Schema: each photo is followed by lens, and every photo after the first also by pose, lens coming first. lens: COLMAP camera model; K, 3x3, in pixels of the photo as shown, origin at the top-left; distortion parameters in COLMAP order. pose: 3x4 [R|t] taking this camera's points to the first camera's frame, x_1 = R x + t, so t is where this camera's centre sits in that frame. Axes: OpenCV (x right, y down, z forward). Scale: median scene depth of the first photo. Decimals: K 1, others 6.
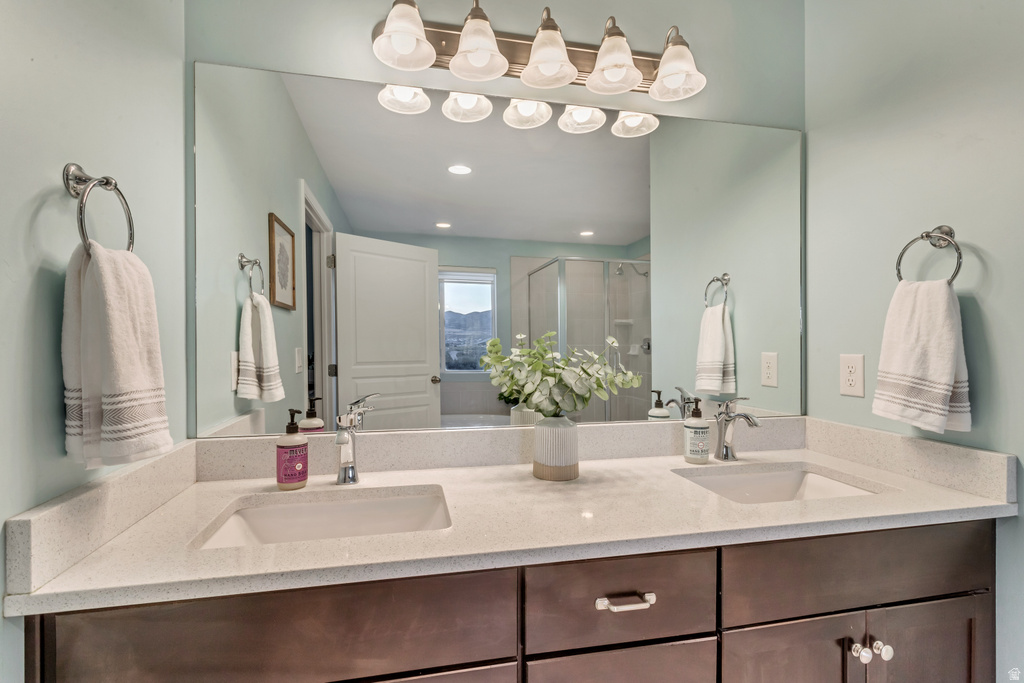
lens RADIAL K [[490.8, 0, 504.7], [0, 490.8, 340.5], [0, 0, 1]] dist [0.000580, 0.000274]
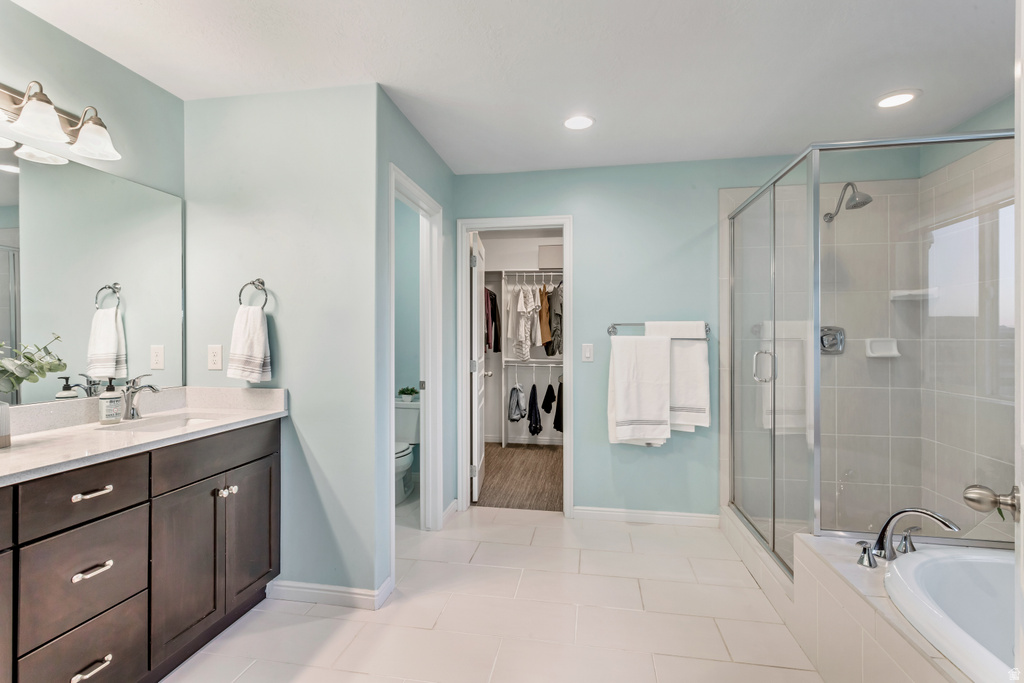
lens RADIAL K [[483.0, 0, 512.0], [0, 483.0, 341.5], [0, 0, 1]] dist [0.000635, -0.000042]
pose [[0.373361, -0.006127, 0.927666, -0.523933], [-0.001303, 0.999974, 0.007129, 0.003907], [-0.927685, -0.003870, 0.373343, -0.655525]]
